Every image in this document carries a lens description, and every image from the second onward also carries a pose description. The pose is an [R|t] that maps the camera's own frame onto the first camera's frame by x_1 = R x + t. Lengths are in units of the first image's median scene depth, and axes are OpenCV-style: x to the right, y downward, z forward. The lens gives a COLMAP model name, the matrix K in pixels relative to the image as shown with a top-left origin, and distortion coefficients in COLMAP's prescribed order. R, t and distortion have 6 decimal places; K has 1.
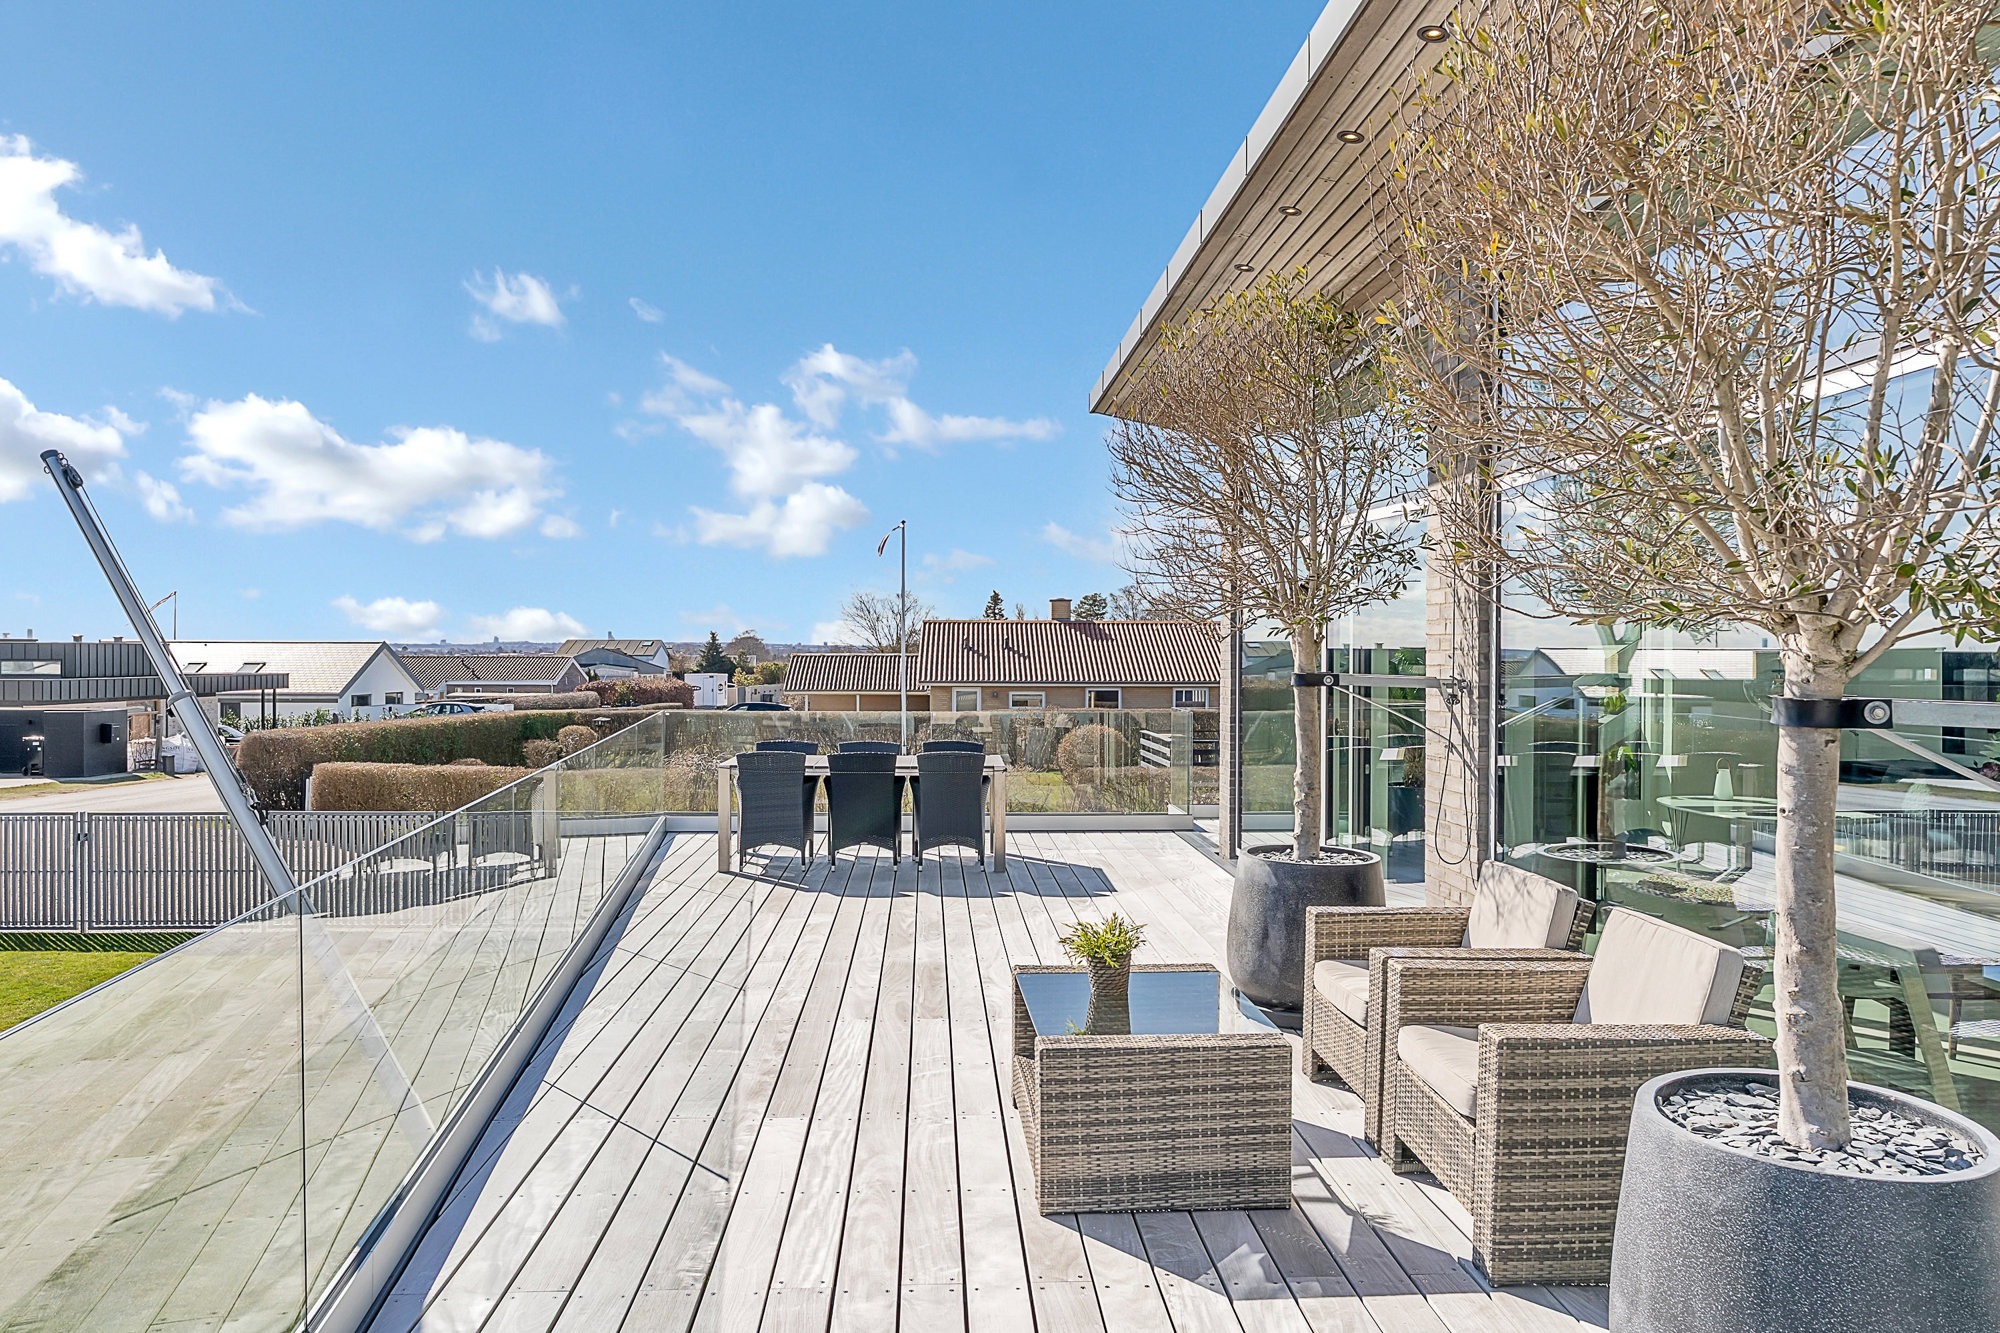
lens RADIAL K [[1390.6, 0, 1003.3], [0, 1390.6, 662.8], [0, 0, 1]] dist [0.002949, -0.001080]
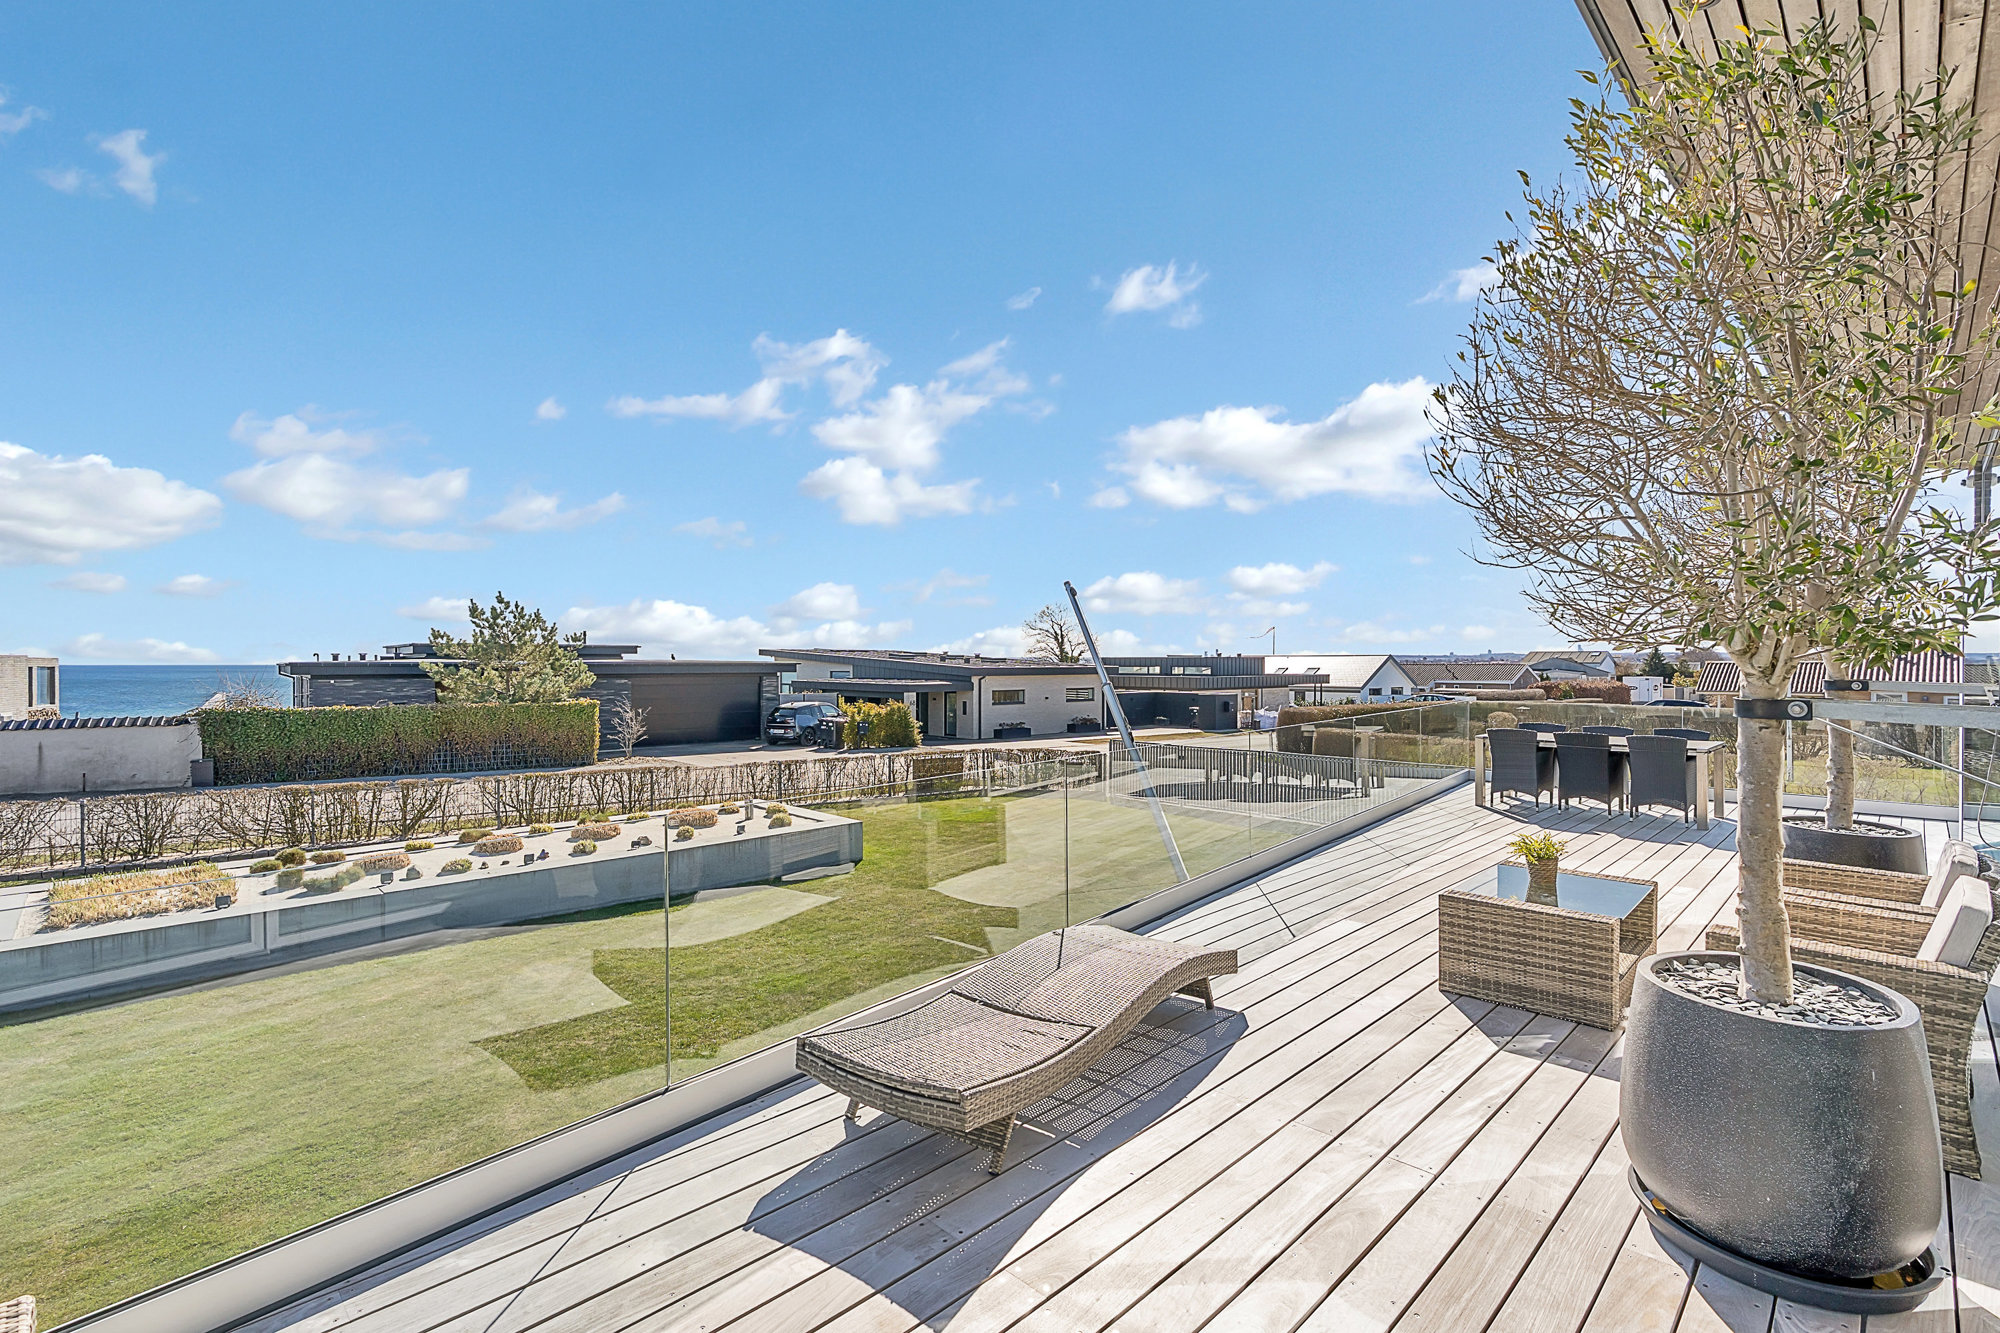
lens RADIAL K [[913.1, 0, 1000.3], [0, 913.1, 668.9], [0, 0, 1]] dist [-0.001307, -0.000170]
pose [[0.665507, 0.002039, -0.746389, 0.197831], [-0.001172, 0.999998, 0.001687, -0.001976], [0.746391, -0.000248, 0.665508, -0.064534]]
